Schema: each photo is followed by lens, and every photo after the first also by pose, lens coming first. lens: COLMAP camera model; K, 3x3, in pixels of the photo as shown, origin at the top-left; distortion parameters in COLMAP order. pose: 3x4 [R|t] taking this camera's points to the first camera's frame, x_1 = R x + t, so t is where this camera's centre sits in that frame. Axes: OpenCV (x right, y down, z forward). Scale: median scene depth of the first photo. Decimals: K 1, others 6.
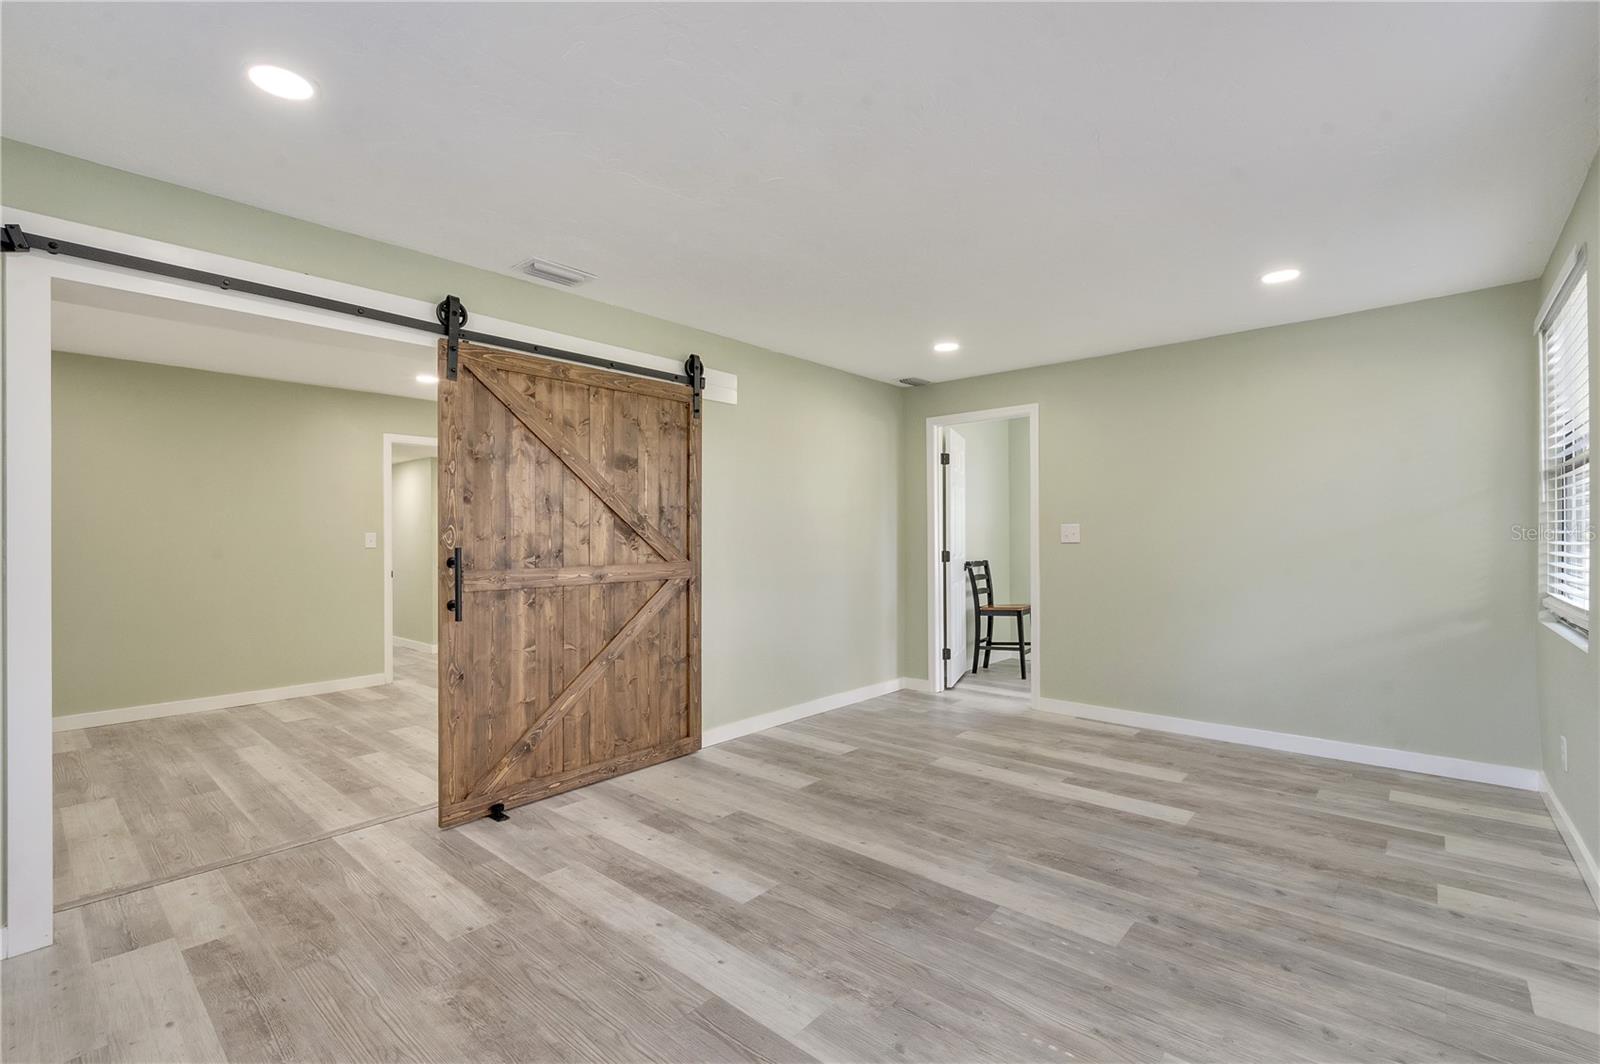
lens RADIAL K [[710.8, 0, 800.0], [0, 710.8, 532.0], [0, 0, 1]] dist [0.000209, -0.000942]
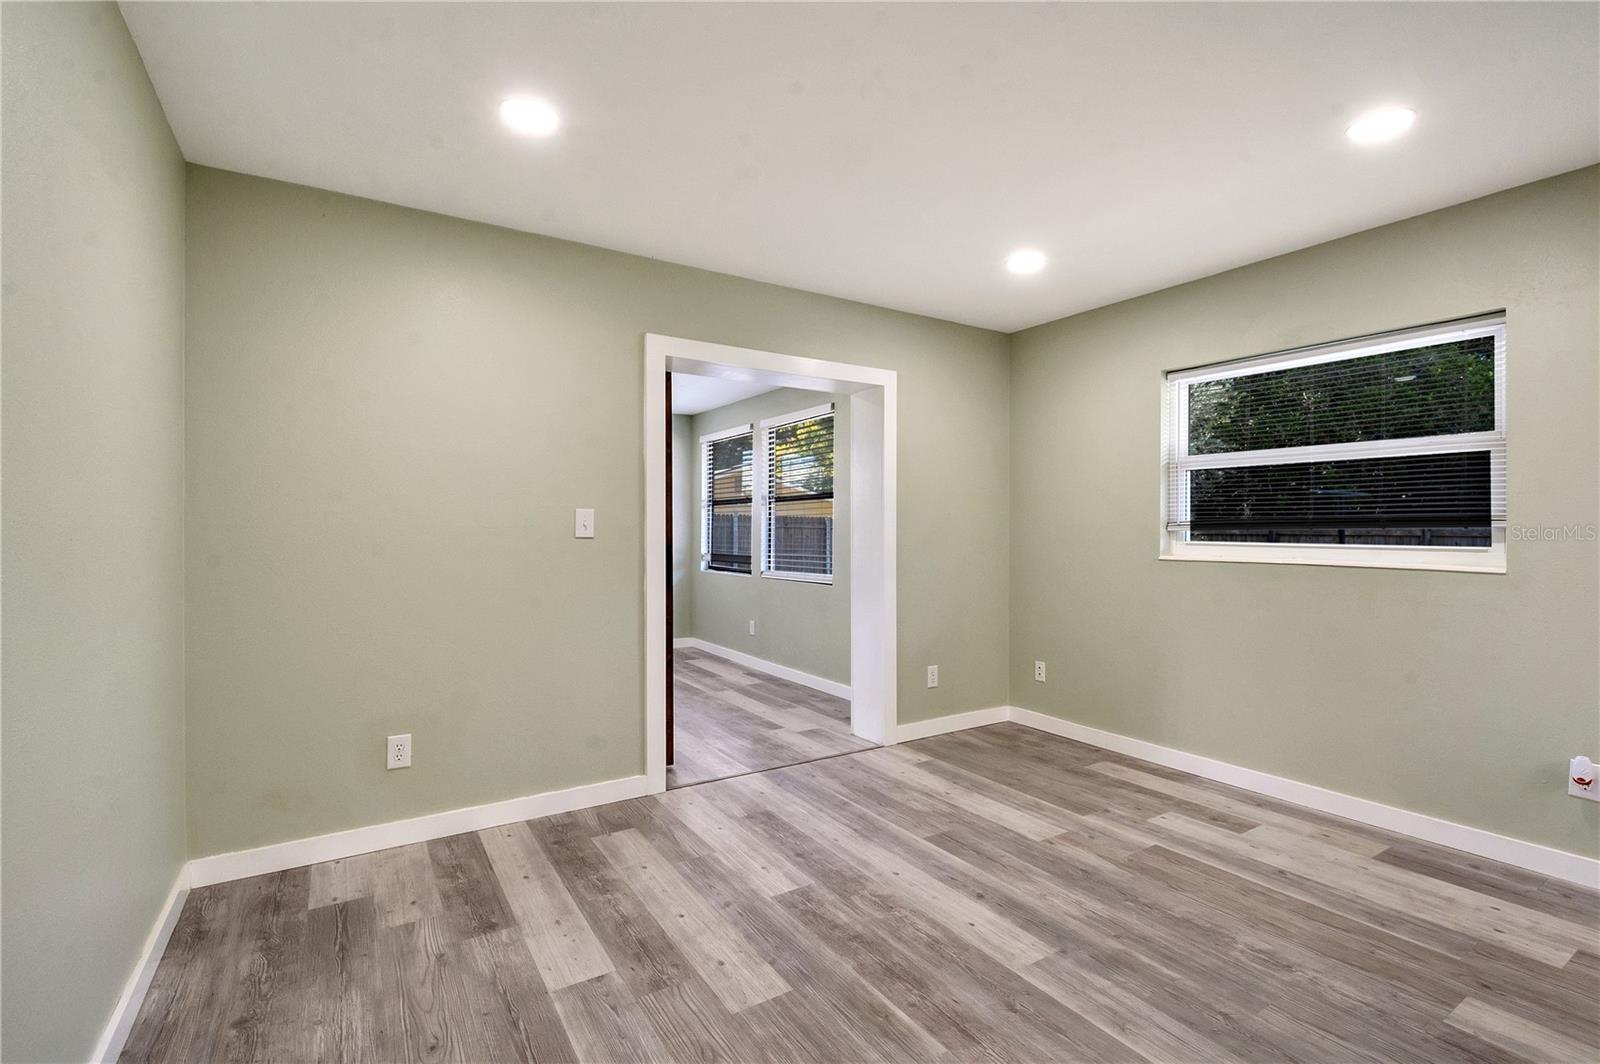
lens RADIAL K [[710.8, 0, 800.0], [0, 710.8, 532.0], [0, 0, 1]] dist [0.000209, -0.000942]
pose [[-0.958816, 0.009912, 0.283856, -0.962219], [0.006037, 0.999876, -0.014523, 0.031565], [-0.283965, -0.012211, -0.958757, 1.904655]]
